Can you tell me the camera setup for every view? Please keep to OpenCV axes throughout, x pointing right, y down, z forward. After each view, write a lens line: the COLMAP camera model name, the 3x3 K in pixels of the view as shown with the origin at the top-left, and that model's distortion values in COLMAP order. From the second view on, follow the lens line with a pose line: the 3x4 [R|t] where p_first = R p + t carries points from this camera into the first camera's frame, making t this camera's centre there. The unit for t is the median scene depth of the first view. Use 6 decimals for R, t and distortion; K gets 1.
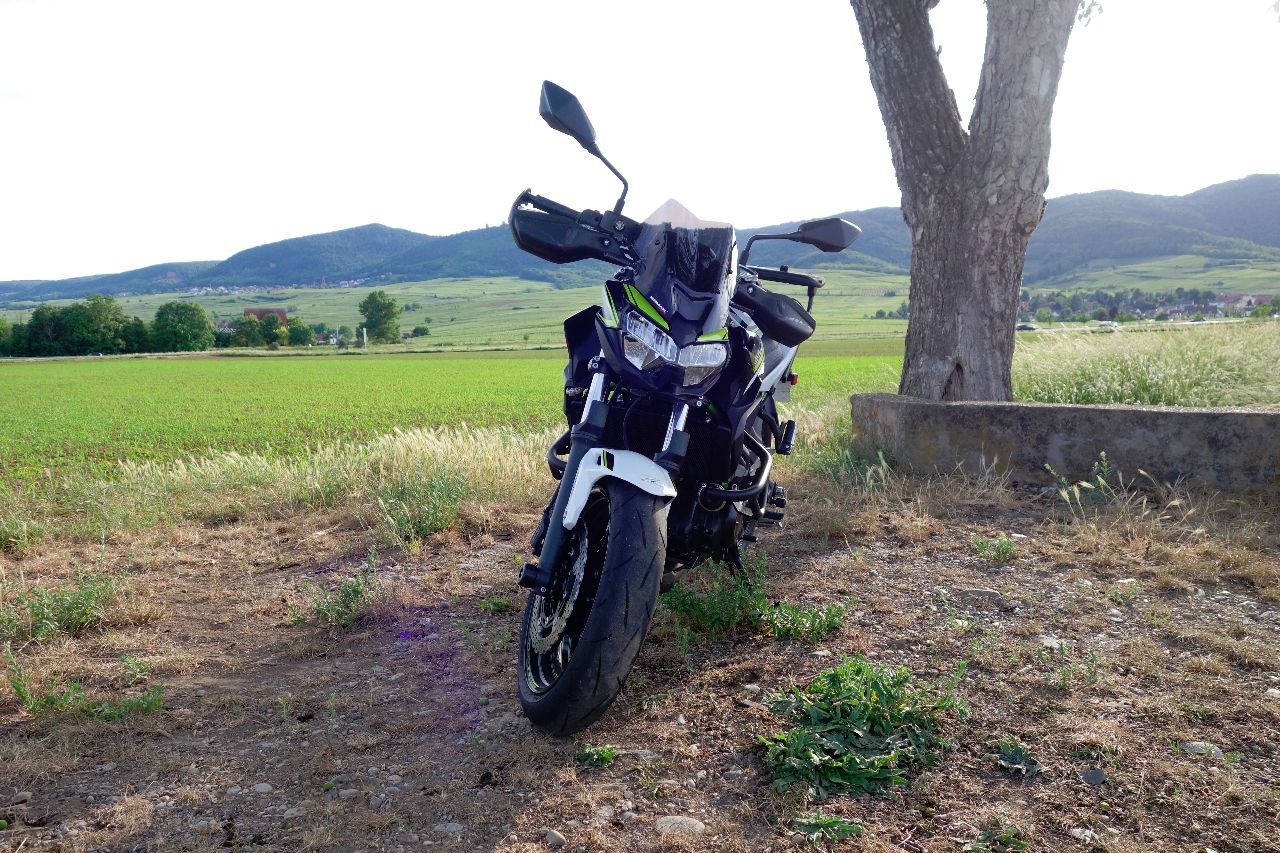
lens RADIAL K [[1012.7, 0, 637.3], [0, 1012.7, 428.9], [0, 0, 1]] dist [-0.003122, 0.000930]
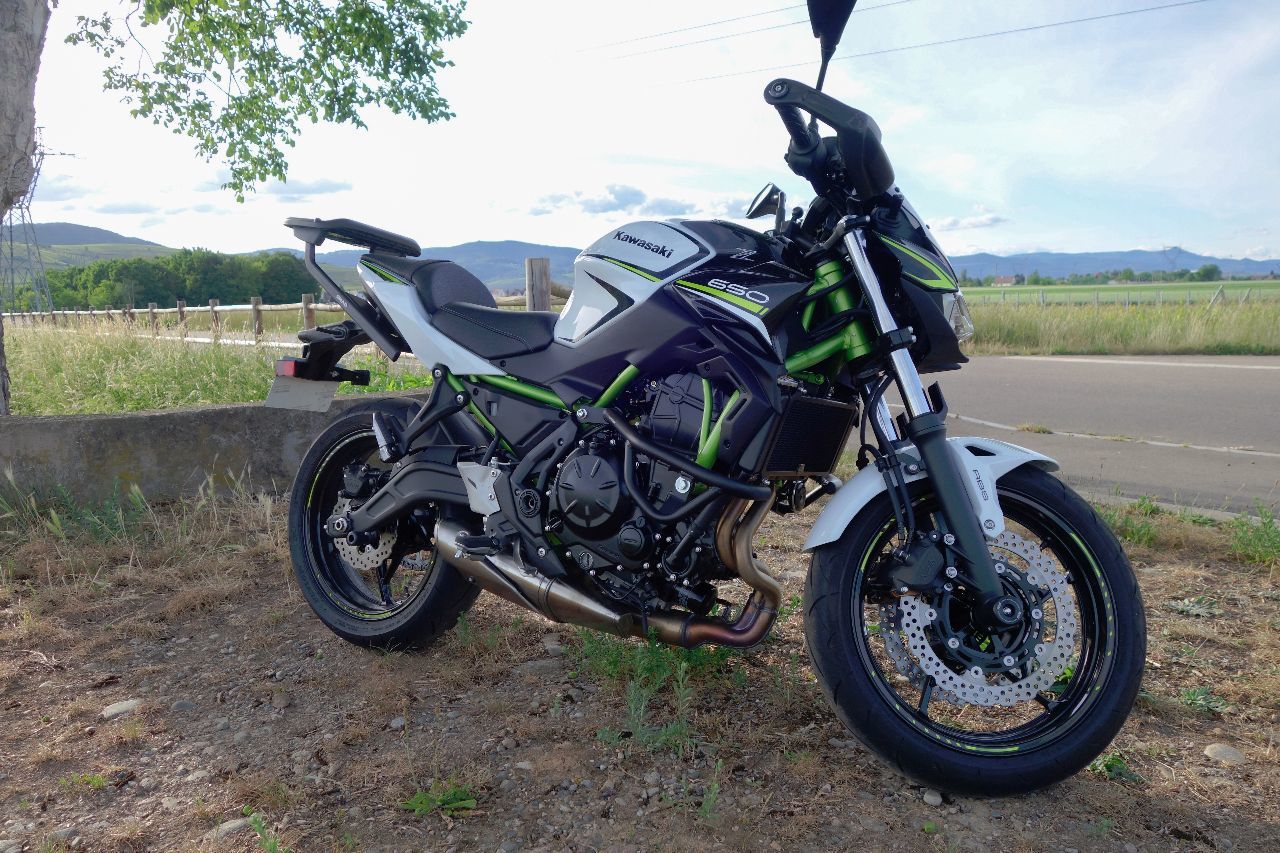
lens RADIAL K [[1012.7, 0, 640.7], [0, 1012.7, 426.0], [0, 0, 1]] dist [-0.003122, 0.000930]
pose [[0.227805, -0.103449, 0.968196, -0.315707], [0.113418, 0.990391, 0.079135, -0.029873], [-0.967079, 0.091783, 0.237349, 0.379076]]
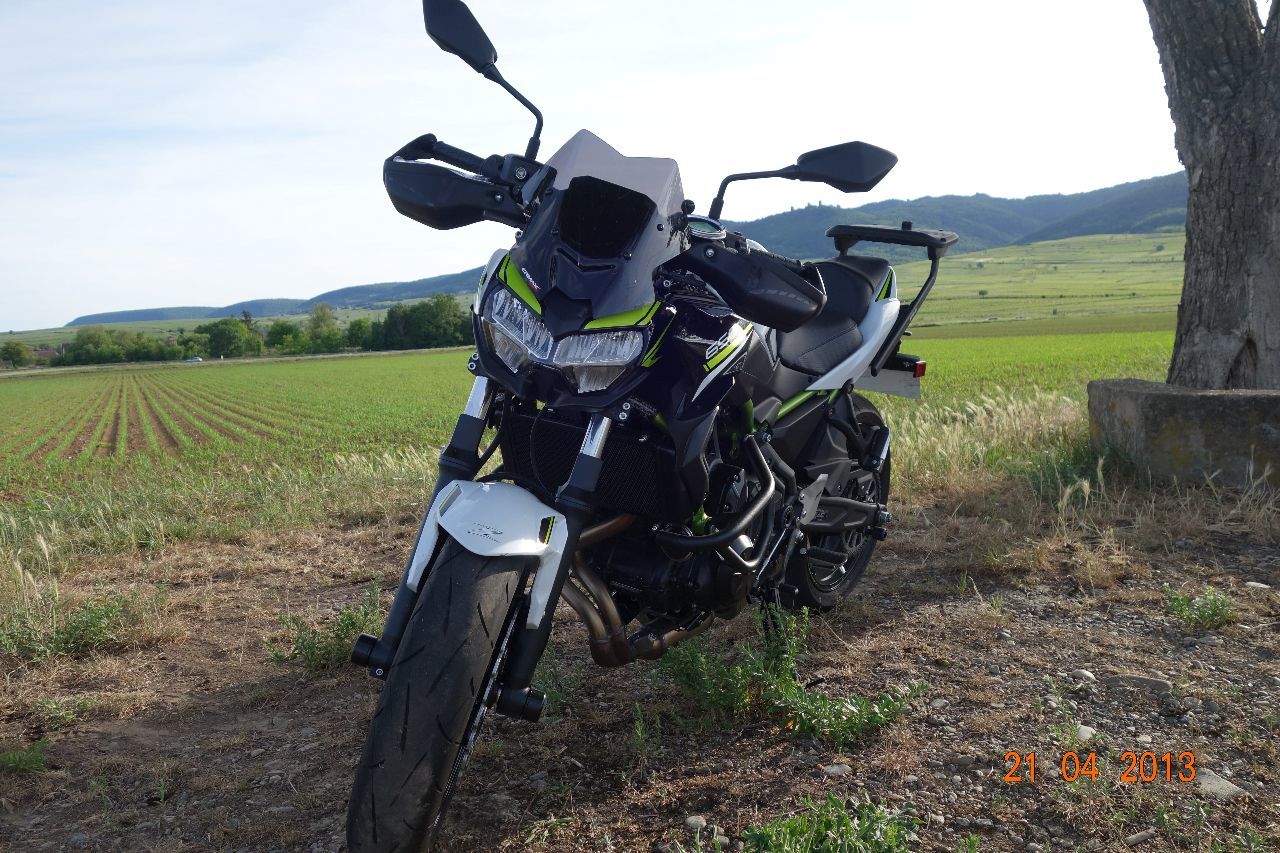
lens RADIAL K [[1012.7, 0, 634.8], [0, 1012.7, 428.2], [0, 0, 1]] dist [-0.003122, 0.000930]
pose [[0.954713, -0.000100, -0.297528, 0.107037], [0.004698, 0.999880, 0.014738, -0.010237], [0.297491, -0.015468, 0.954599, 0.123462]]
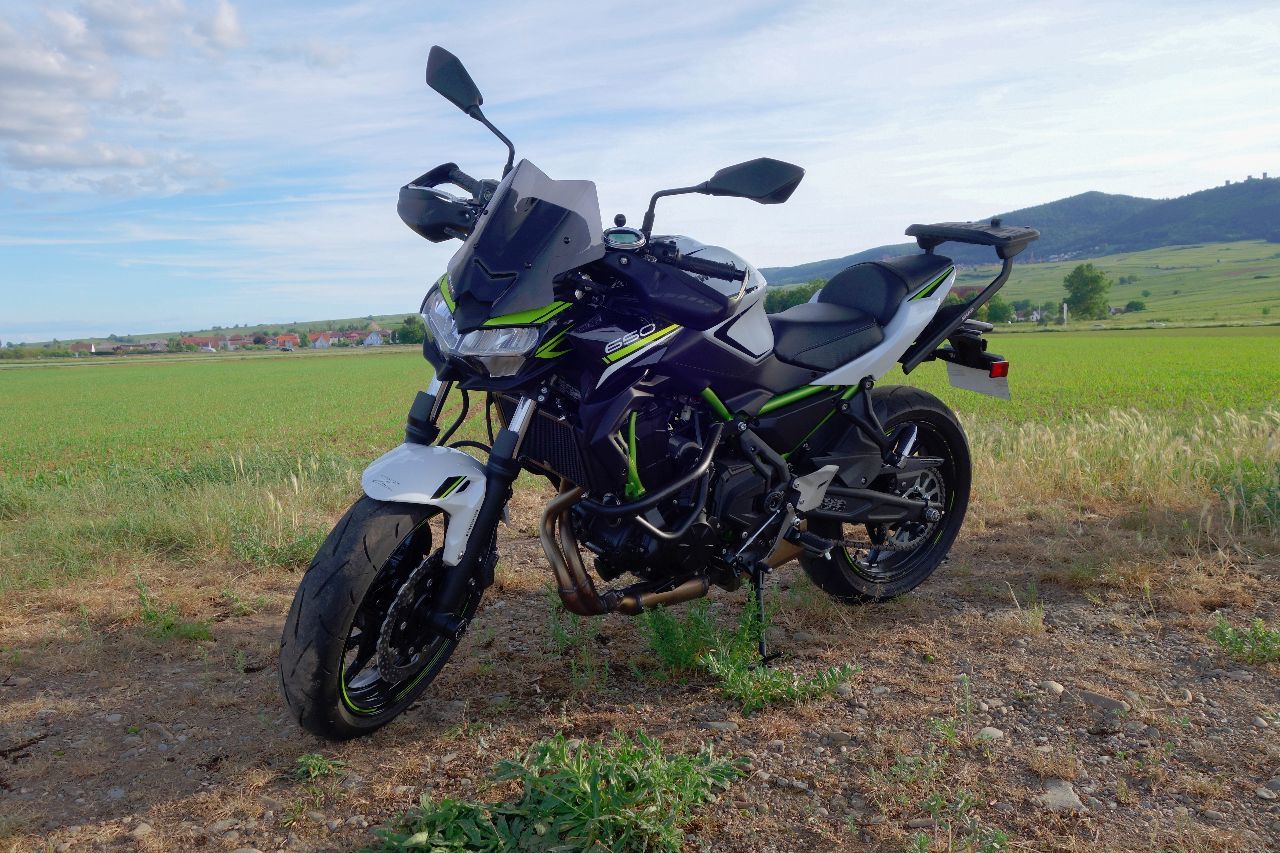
lens RADIAL K [[1012.7, 0, 630.9], [0, 1012.7, 425.0], [0, 0, 1]] dist [-0.003122, 0.000930]
pose [[0.783056, 0.053019, -0.619688, 0.247339], [-0.041688, 0.998593, 0.032760, -0.012810], [0.620553, 0.000180, 0.784165, 0.145062]]
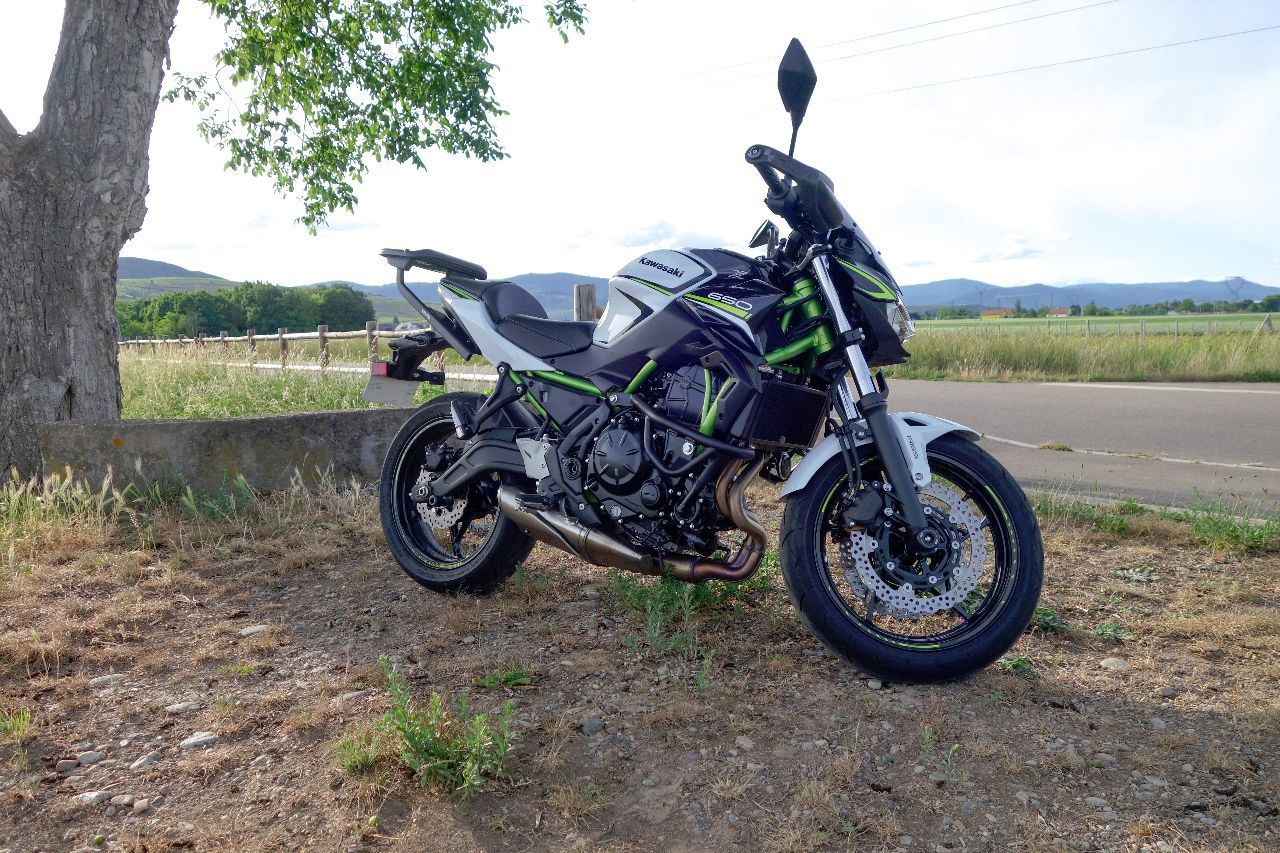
lens RADIAL K [[1012.7, 0, 640.0], [0, 1012.7, 426.0], [0, 0, 1]] dist [-0.003122, 0.000930]
pose [[0.275165, -0.072750, 0.958641, -0.406773], [0.111938, 0.992775, 0.043210, -0.015355], [-0.954858, 0.095418, 0.281320, 0.345916]]
